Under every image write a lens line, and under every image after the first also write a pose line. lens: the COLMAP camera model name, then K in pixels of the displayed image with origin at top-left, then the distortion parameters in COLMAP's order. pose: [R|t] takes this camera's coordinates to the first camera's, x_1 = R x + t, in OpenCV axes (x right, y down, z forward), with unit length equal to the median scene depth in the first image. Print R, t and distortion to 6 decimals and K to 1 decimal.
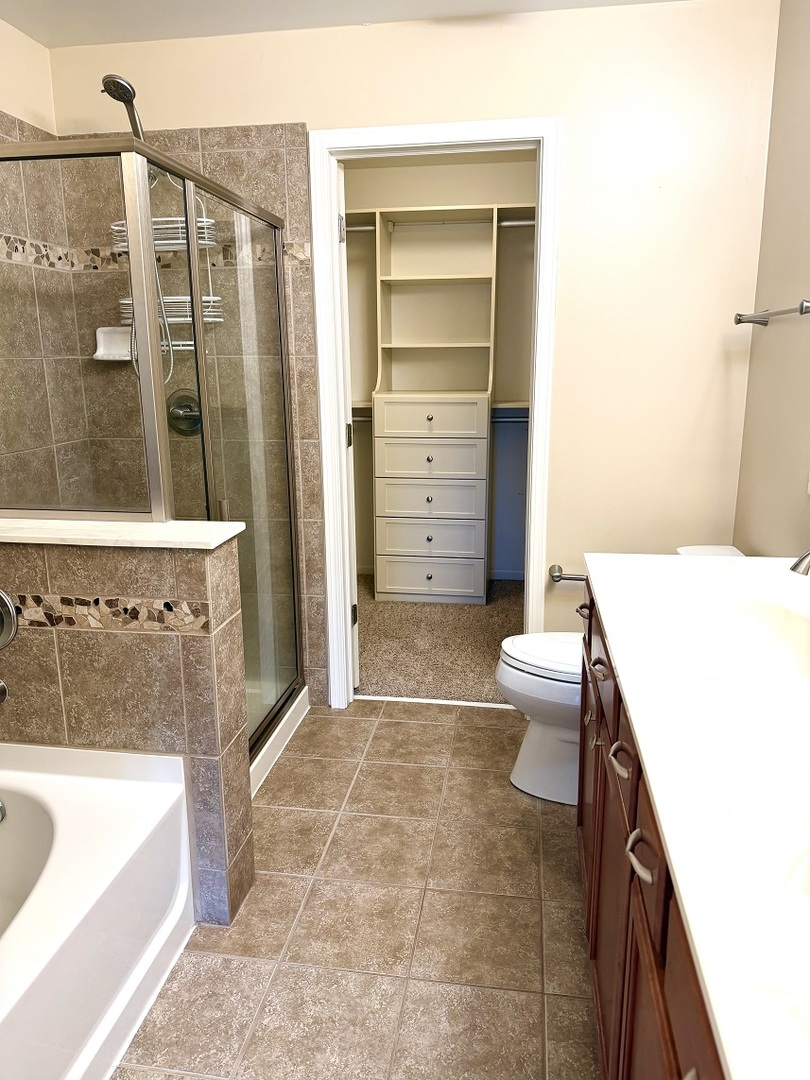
lens RADIAL K [[757.4, 0, 405.0], [0, 757.4, 540.0], [0, 0, 1]] dist [0.084353, -0.079307]
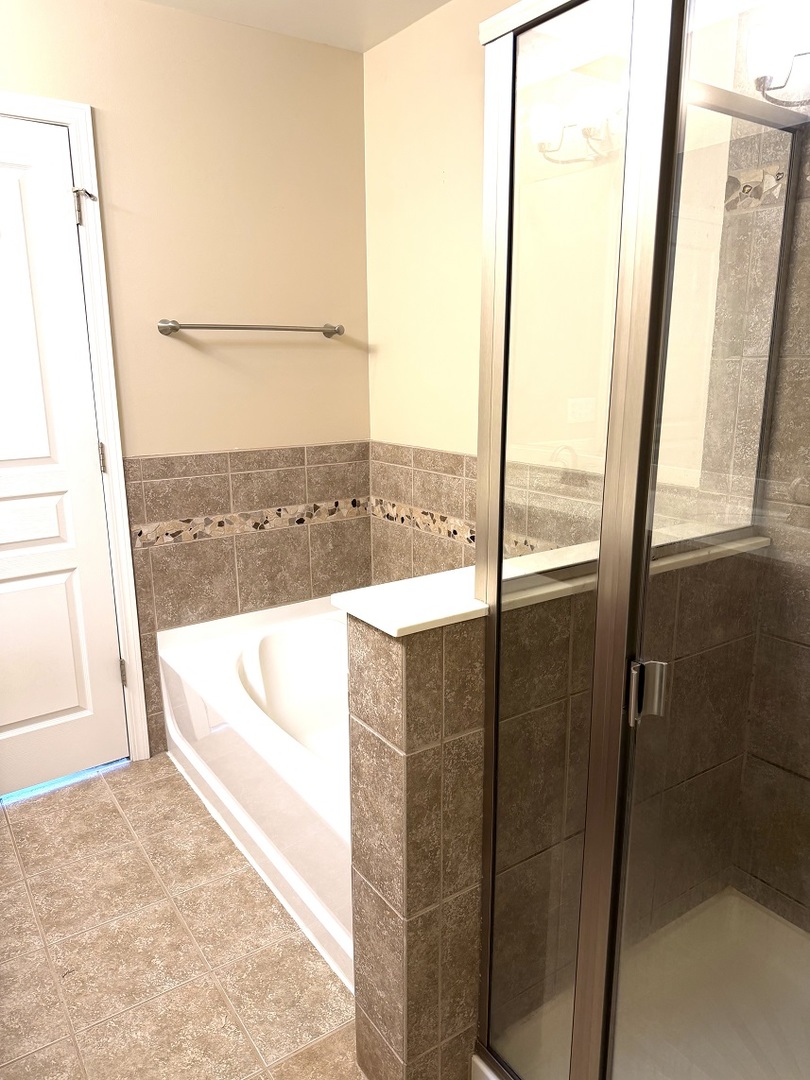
lens RADIAL K [[757.4, 0, 405.0], [0, 757.4, 540.0], [0, 0, 1]] dist [0.084353, -0.079307]
pose [[-0.723647, 0.166814, -0.669708, 0.219813], [-0.153542, 0.907123, 0.391858, -0.377045], [0.672874, 0.386395, -0.630824, 1.515085]]
